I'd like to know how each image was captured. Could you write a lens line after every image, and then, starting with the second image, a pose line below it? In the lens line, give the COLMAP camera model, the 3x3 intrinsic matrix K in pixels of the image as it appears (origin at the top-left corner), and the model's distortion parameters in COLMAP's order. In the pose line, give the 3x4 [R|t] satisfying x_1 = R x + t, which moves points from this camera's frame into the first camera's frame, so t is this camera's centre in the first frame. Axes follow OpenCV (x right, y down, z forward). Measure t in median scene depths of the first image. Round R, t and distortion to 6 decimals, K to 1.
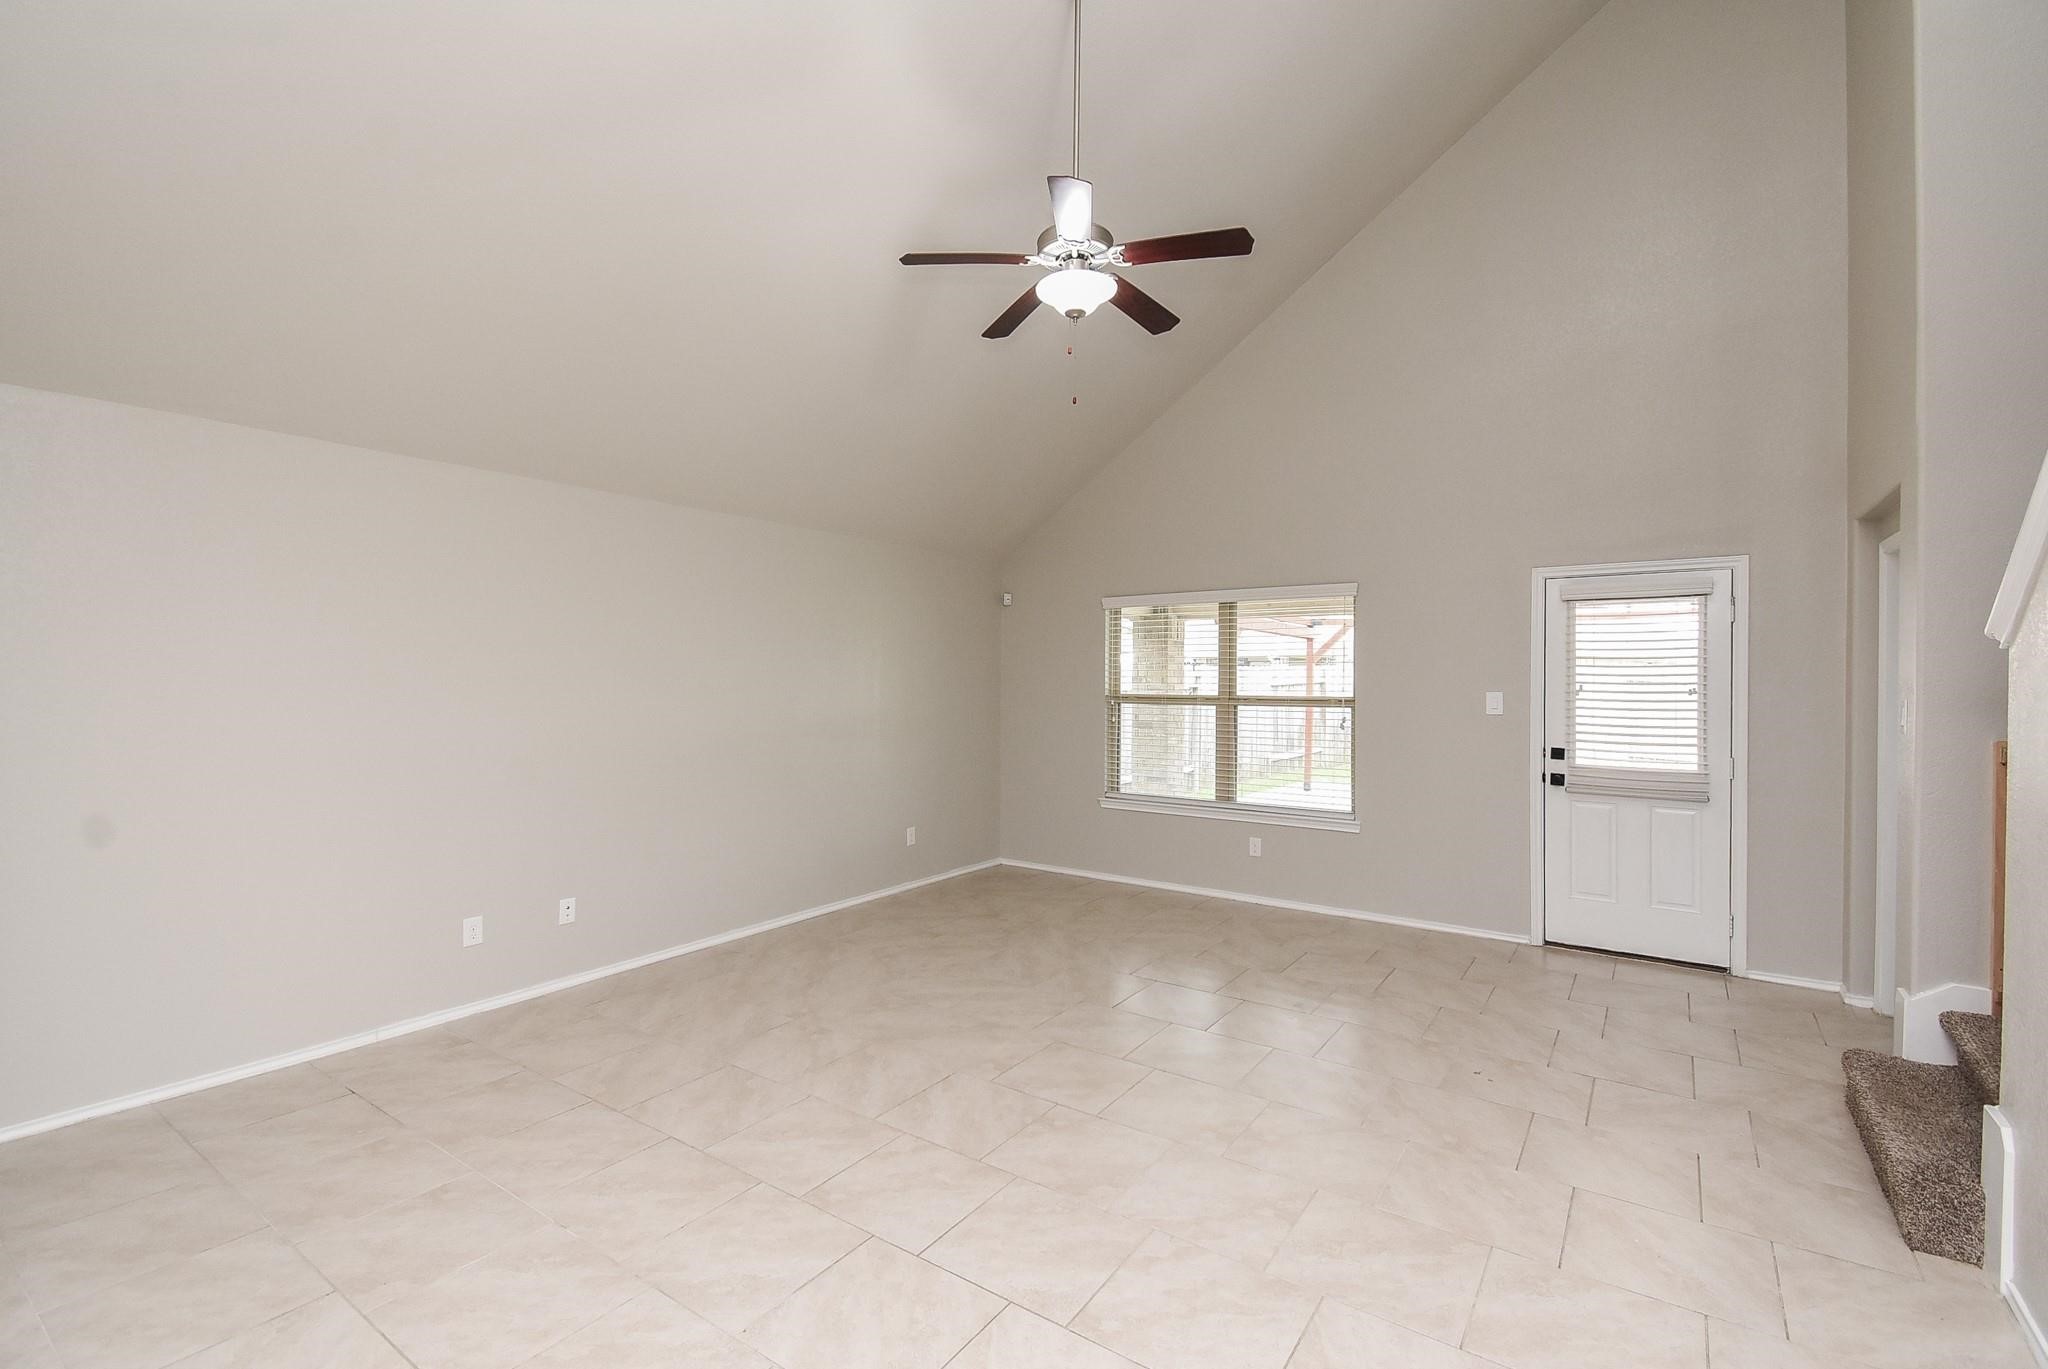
lens RADIAL K [[910.9, 0, 1029.1], [0, 910.9, 685.9], [0, 0, 1]] dist [0.025367, -0.000399]
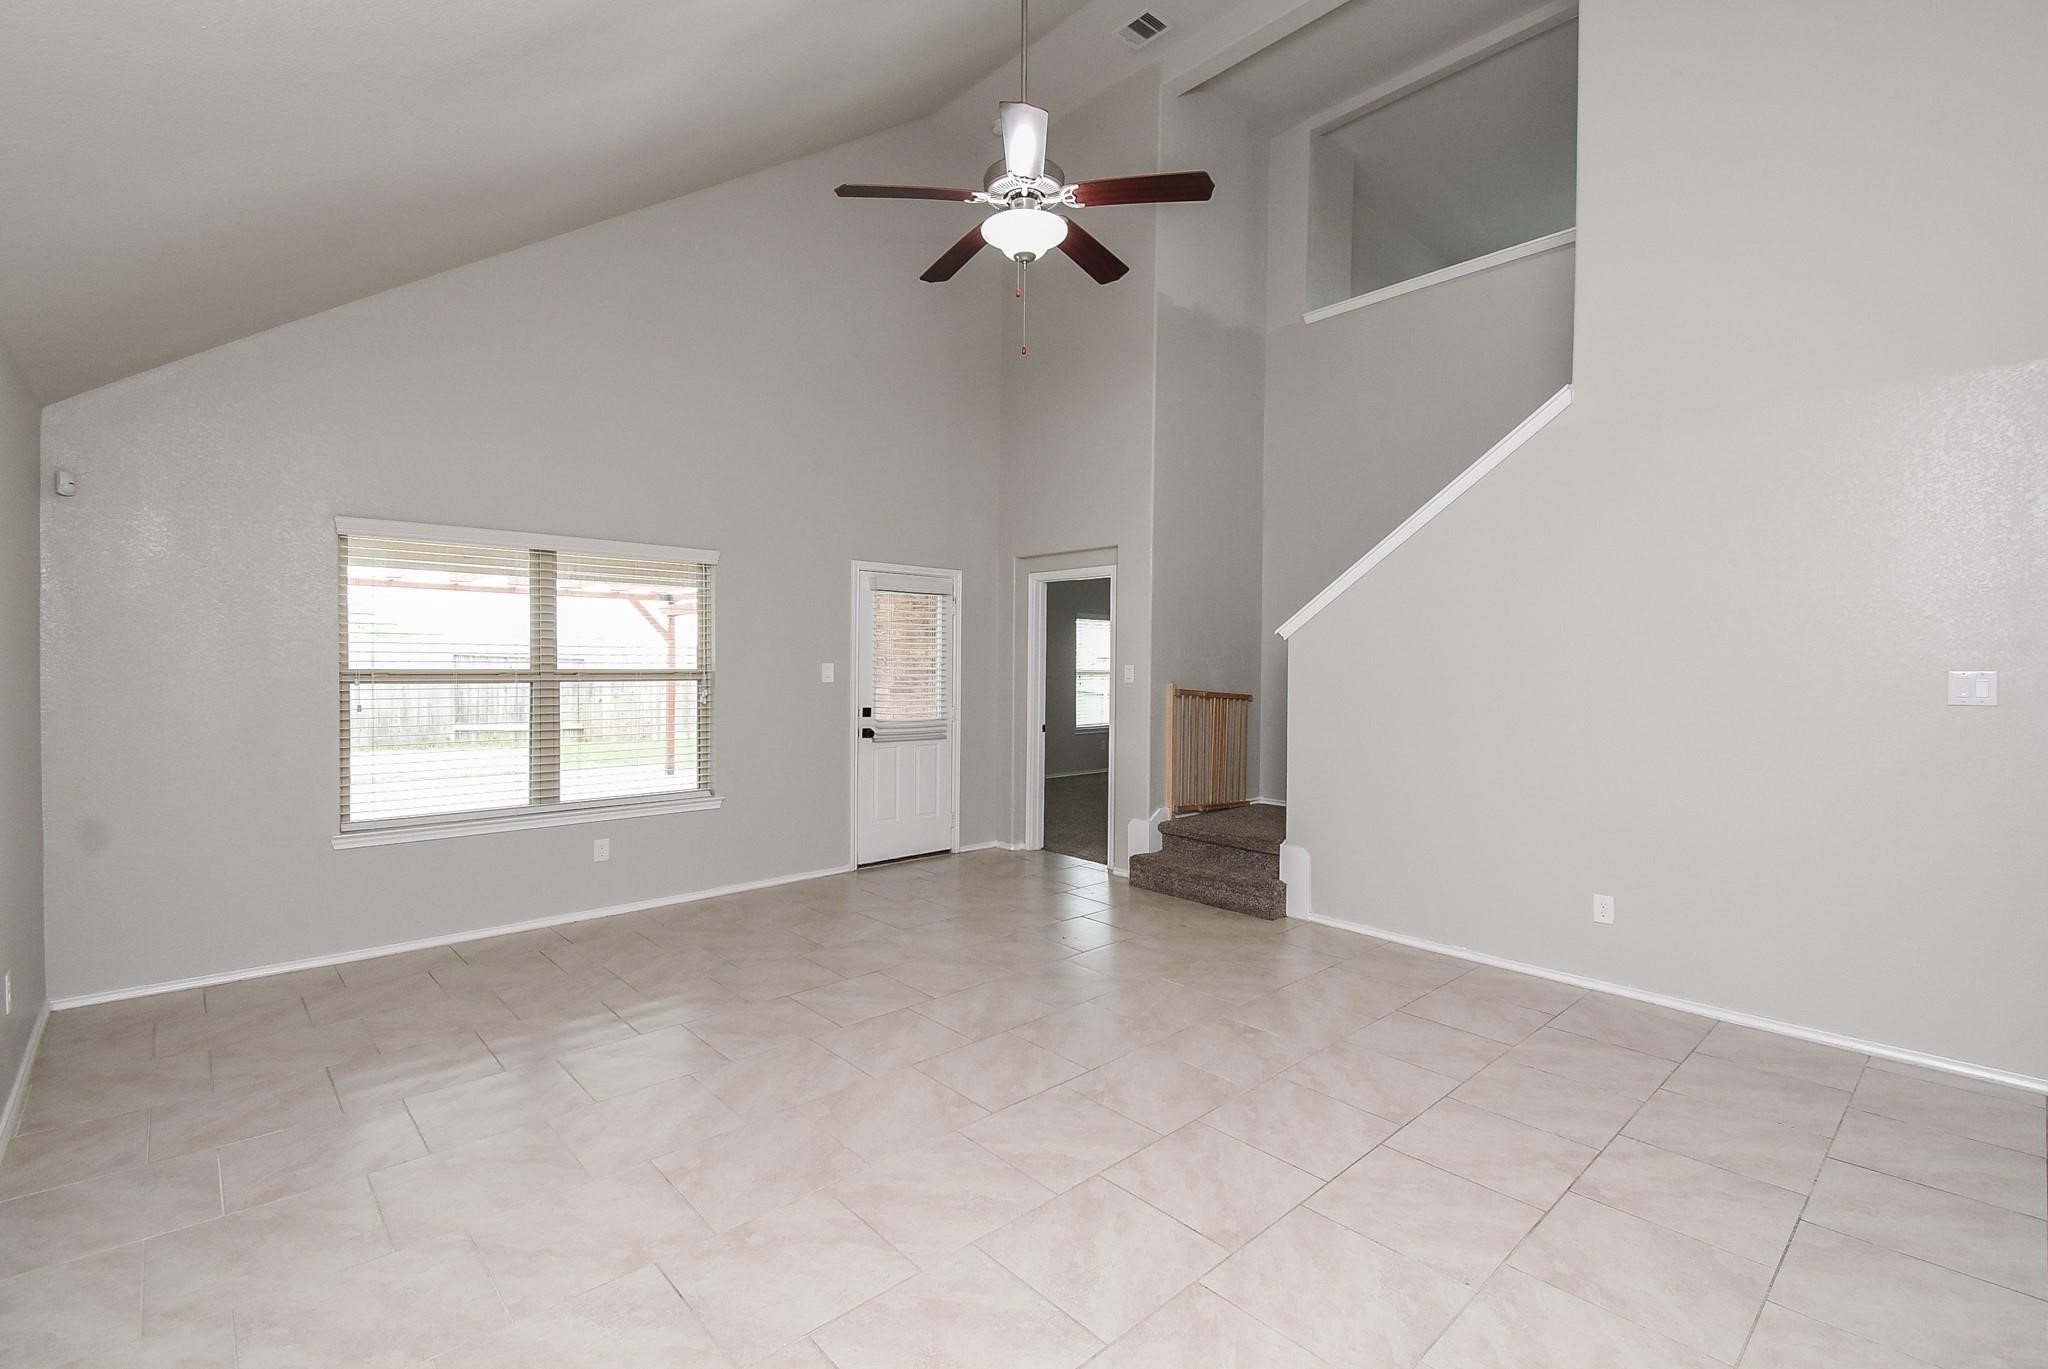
lens RADIAL K [[910.9, 0, 1033.6], [0, 910.9, 680.5], [0, 0, 1]] dist [0.025367, -0.000399]
pose [[0.210445, -0.023401, 0.977326, -0.501424], [-0.001280, 0.999706, 0.024212, 0.000631], [-0.977605, -0.006346, 0.210353, 0.449460]]
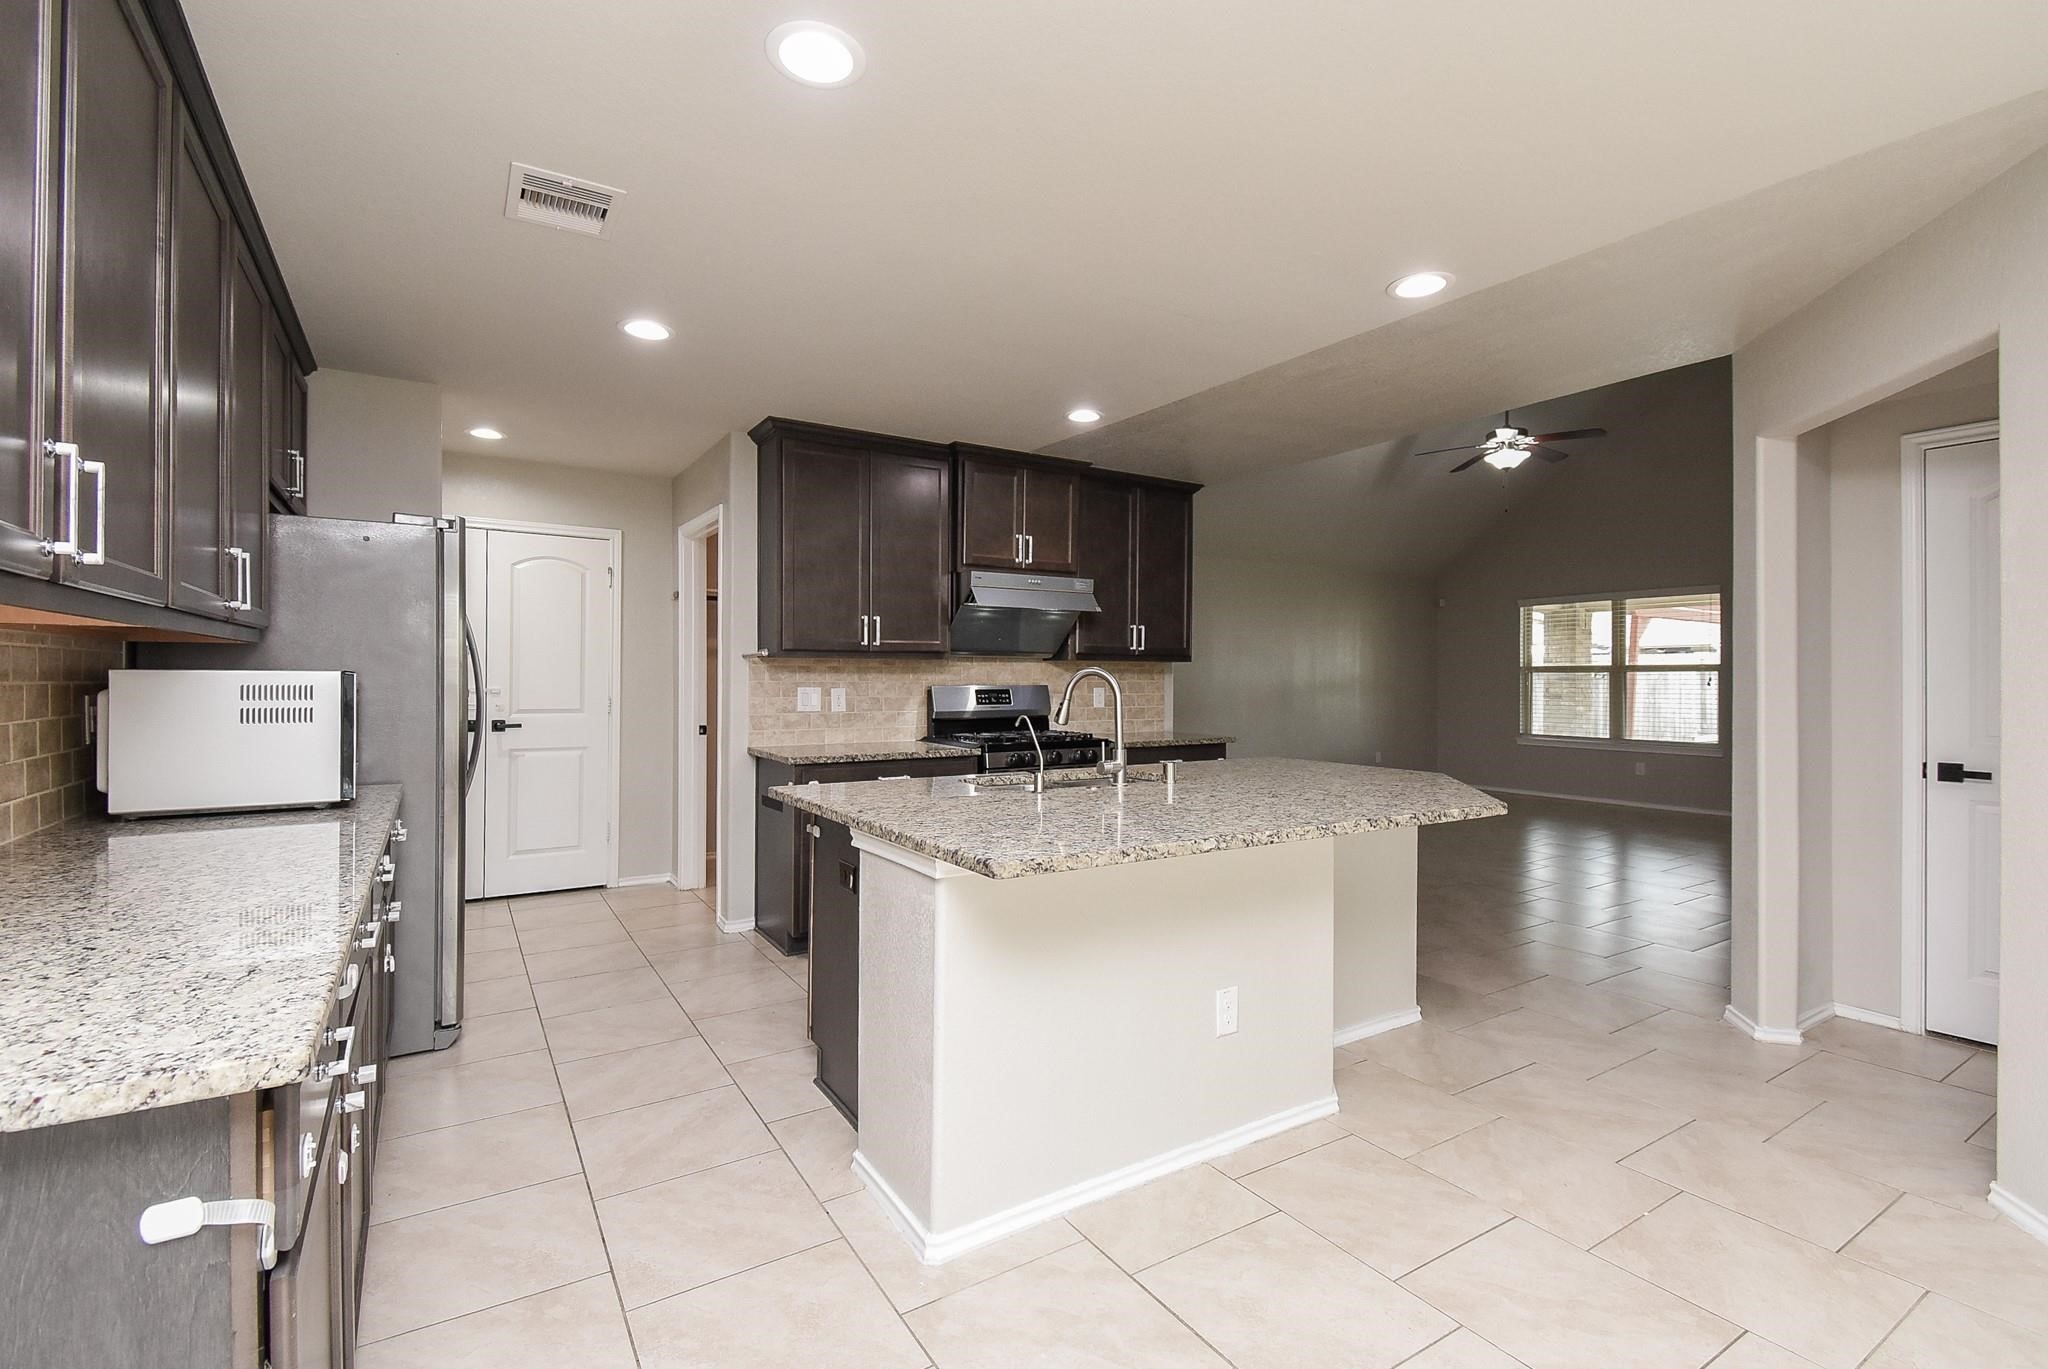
lens RADIAL K [[910.9, 0, 1015.0], [0, 910.9, 676.3], [0, 0, 1]] dist [0.025367, -0.000399]
pose [[0.916195, -0.002482, -0.400724, -0.080005], [0.000848, 0.999991, -0.004257, 0.034920], [0.400731, 0.003561, 0.916189, -0.778928]]
